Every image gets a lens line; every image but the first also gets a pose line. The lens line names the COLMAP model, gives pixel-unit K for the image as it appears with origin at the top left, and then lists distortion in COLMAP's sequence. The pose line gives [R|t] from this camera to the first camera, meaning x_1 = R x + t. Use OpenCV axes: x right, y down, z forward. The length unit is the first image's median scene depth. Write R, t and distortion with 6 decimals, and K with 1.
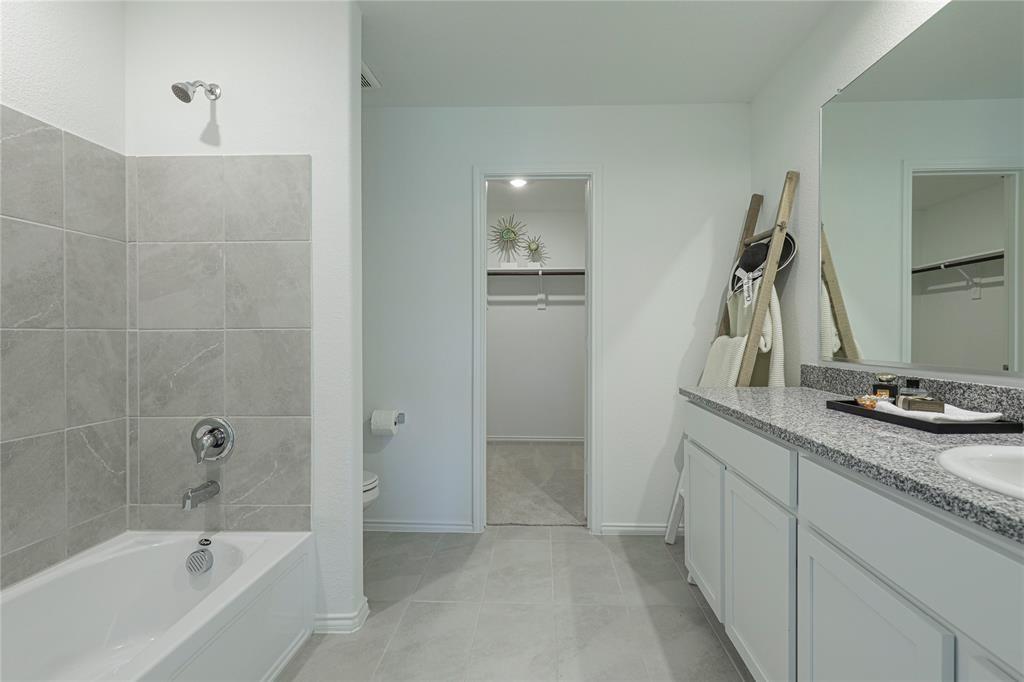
lens RADIAL K [[467.0, 0, 512.0], [0, 467.0, 341.0], [0, 0, 1]] dist [-0.001146, -0.000510]
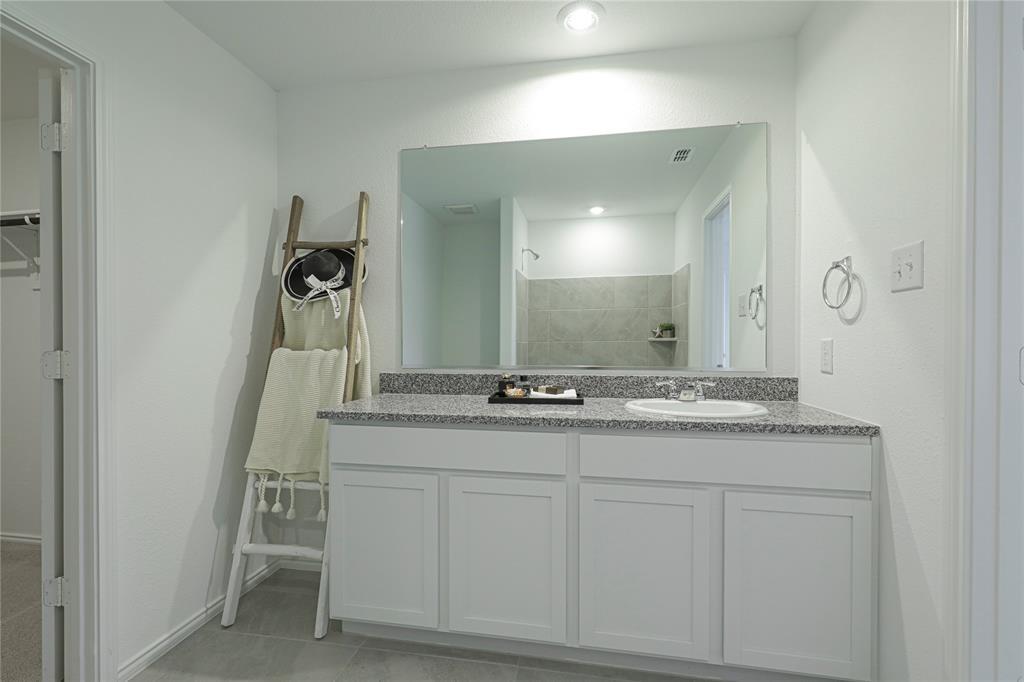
lens RADIAL K [[467.0, 0, 512.0], [0, 467.0, 341.0], [0, 0, 1]] dist [-0.001146, -0.000510]
pose [[0.116400, -0.001575, 0.993201, -0.359299], [0.014677, 0.999892, -0.000135, -0.017106], [-0.993094, 0.014593, 0.116410, 0.460983]]
